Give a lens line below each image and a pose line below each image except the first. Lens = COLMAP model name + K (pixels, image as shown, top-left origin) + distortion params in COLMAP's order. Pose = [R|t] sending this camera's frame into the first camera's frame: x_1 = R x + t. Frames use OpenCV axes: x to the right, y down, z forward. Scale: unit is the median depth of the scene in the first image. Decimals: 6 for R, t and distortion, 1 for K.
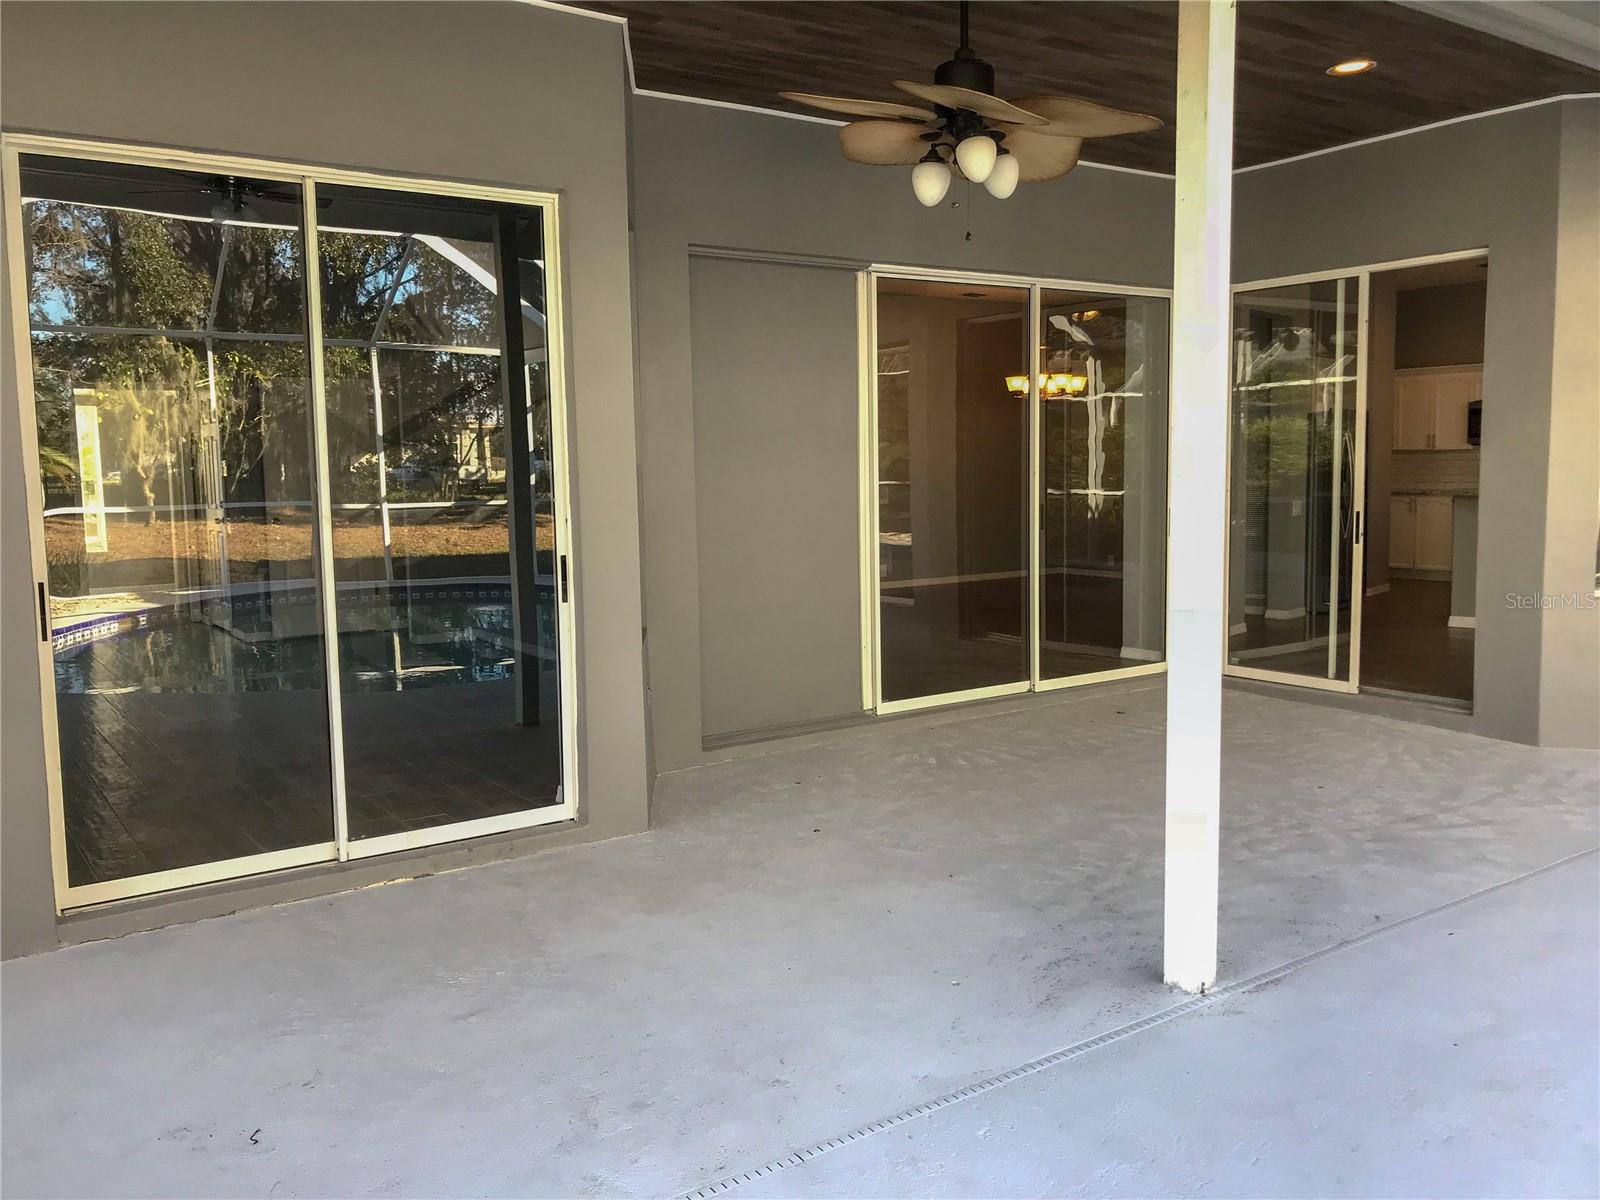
lens RADIAL K [[1320.7, 0, 800.0], [0, 1320.7, 600.0], [0, 0, 1]] dist [-0.002481, 0.002939]
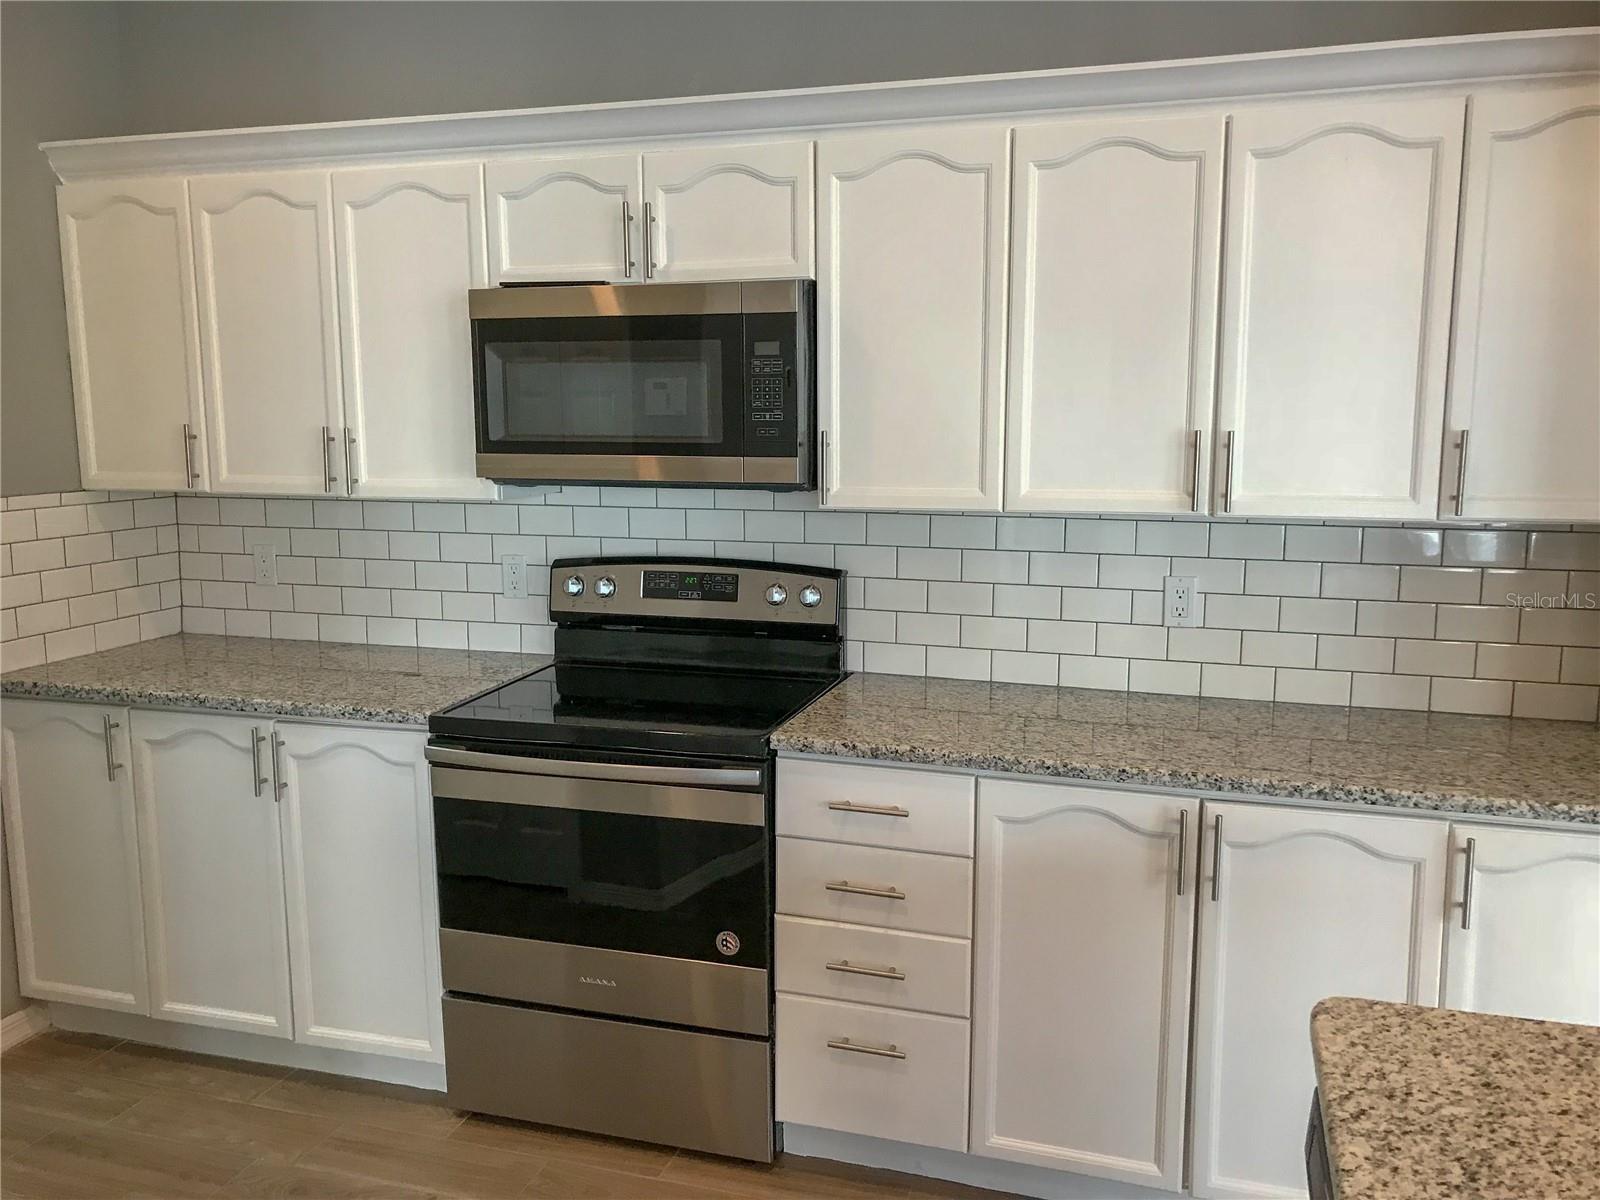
lens RADIAL K [[1320.7, 0, 800.0], [0, 1320.7, 600.0], [0, 0, 1]] dist [-0.002481, 0.002939]
pose [[0.793619, -0.077346, 0.603479, 0.403685], [0.056898, 0.996975, 0.052953, -0.104315], [-0.605749, -0.007688, 0.795619, 0.771742]]
